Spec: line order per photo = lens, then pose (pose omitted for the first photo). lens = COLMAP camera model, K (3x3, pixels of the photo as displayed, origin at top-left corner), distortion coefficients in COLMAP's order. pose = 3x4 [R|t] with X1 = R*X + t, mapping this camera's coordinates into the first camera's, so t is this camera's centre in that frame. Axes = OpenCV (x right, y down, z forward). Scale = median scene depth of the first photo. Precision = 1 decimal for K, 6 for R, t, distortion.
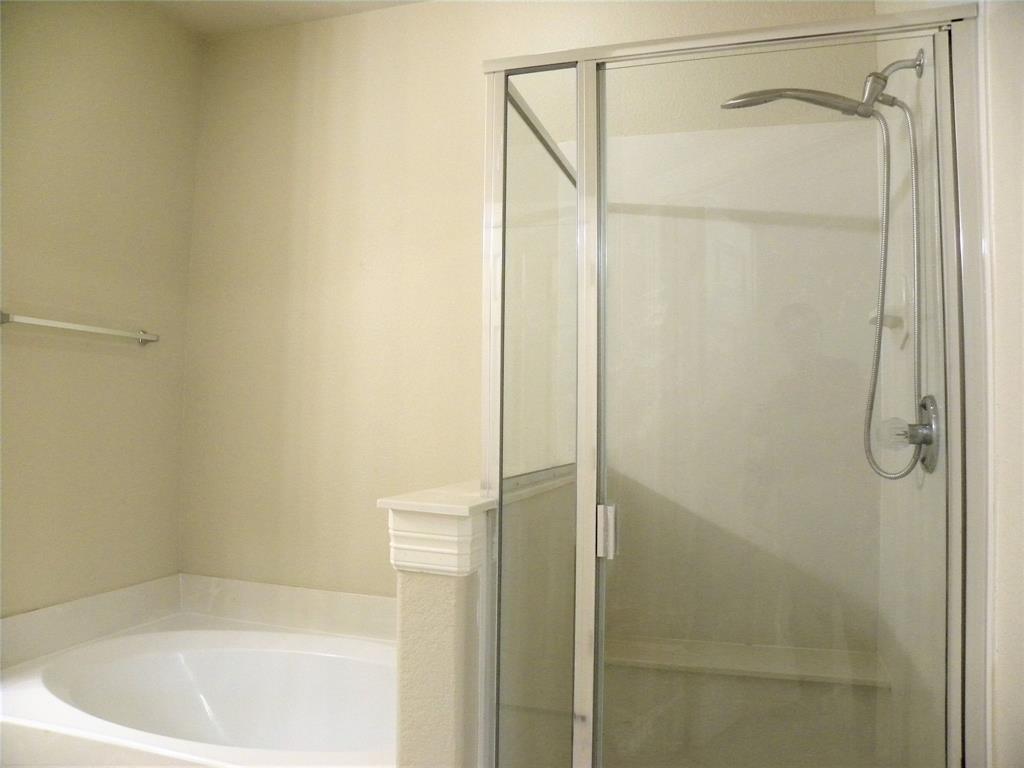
lens RADIAL K [[781.6, 0, 512.0], [0, 781.6, 384.0], [0, 0, 1]] dist [-0.153401, 0.107016]
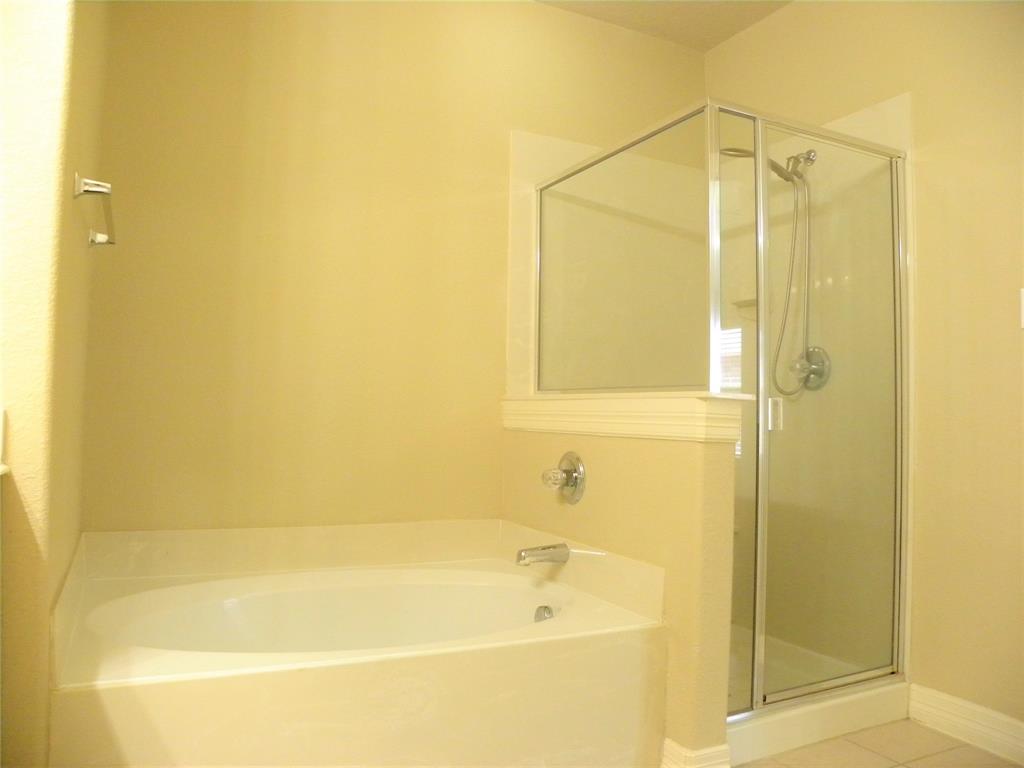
lens RADIAL K [[778.2, 0, 514.7], [0, 778.2, 383.6], [0, 0, 1]] dist [-0.141488, 0.094590]
pose [[0.725271, 0.024077, 0.688042, -0.930669], [-0.040125, 0.999168, 0.007332, 0.091540], [-0.687293, -0.032926, 0.725634, 0.134233]]
